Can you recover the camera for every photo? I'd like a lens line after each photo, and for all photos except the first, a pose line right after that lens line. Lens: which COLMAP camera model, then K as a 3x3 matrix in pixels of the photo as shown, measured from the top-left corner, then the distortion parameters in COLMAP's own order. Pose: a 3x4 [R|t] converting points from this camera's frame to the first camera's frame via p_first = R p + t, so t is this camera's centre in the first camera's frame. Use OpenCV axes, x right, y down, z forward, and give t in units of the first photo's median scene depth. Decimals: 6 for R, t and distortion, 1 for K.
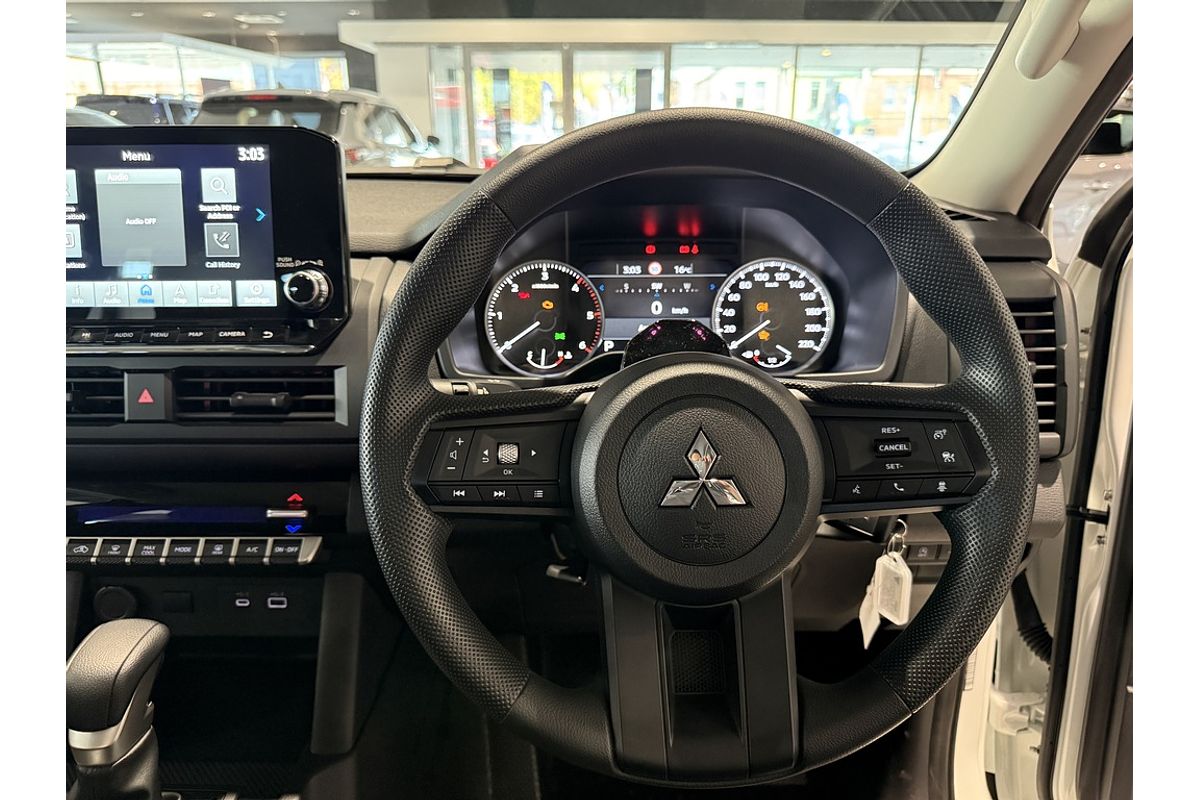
lens RADIAL K [[771.6, 0, 595.1], [0, 771.6, 413.2], [0, 0, 1]] dist [0.003223, -0.003363]
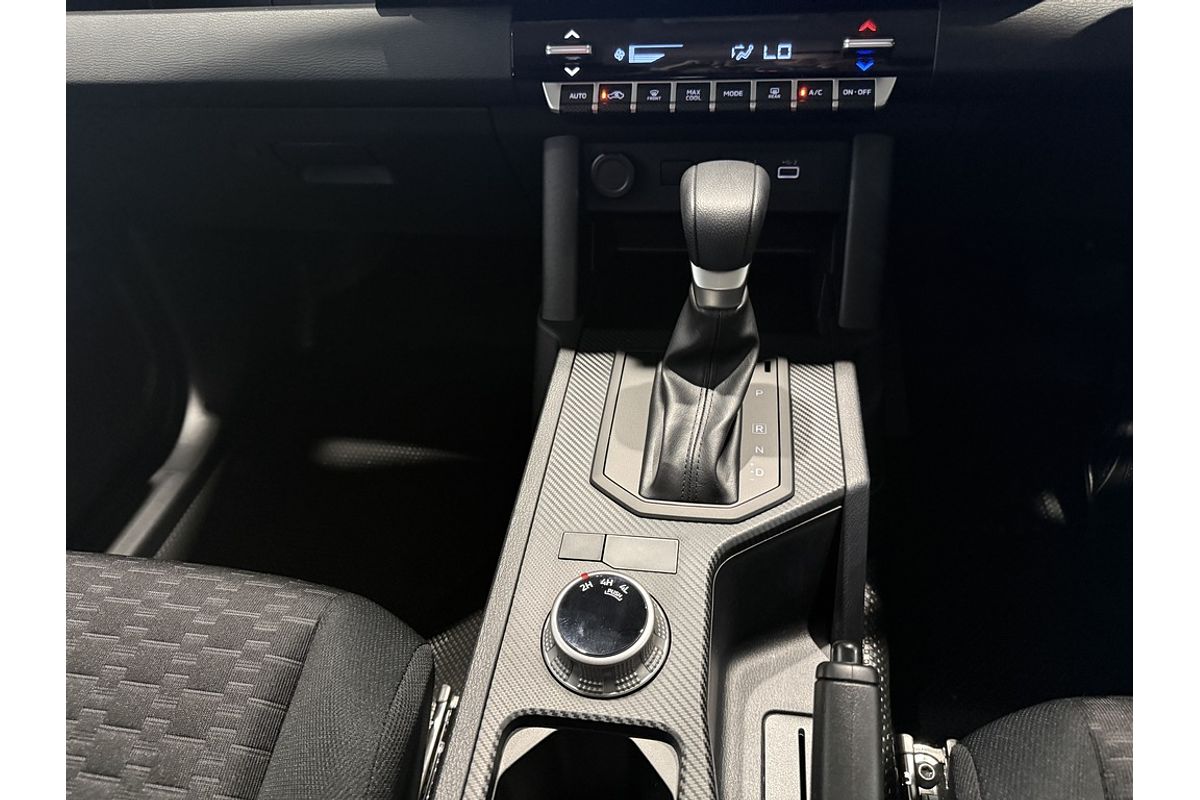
lens RADIAL K [[771.6, 0, 595.1], [0, 771.6, 413.2], [0, 0, 1]] dist [0.003223, -0.003363]
pose [[0.986413, 0.050656, -0.156280, -0.528061], [0.041057, 0.845076, 0.533068, 0.004591], [0.159071, -0.532241, 0.831514, 0.025846]]
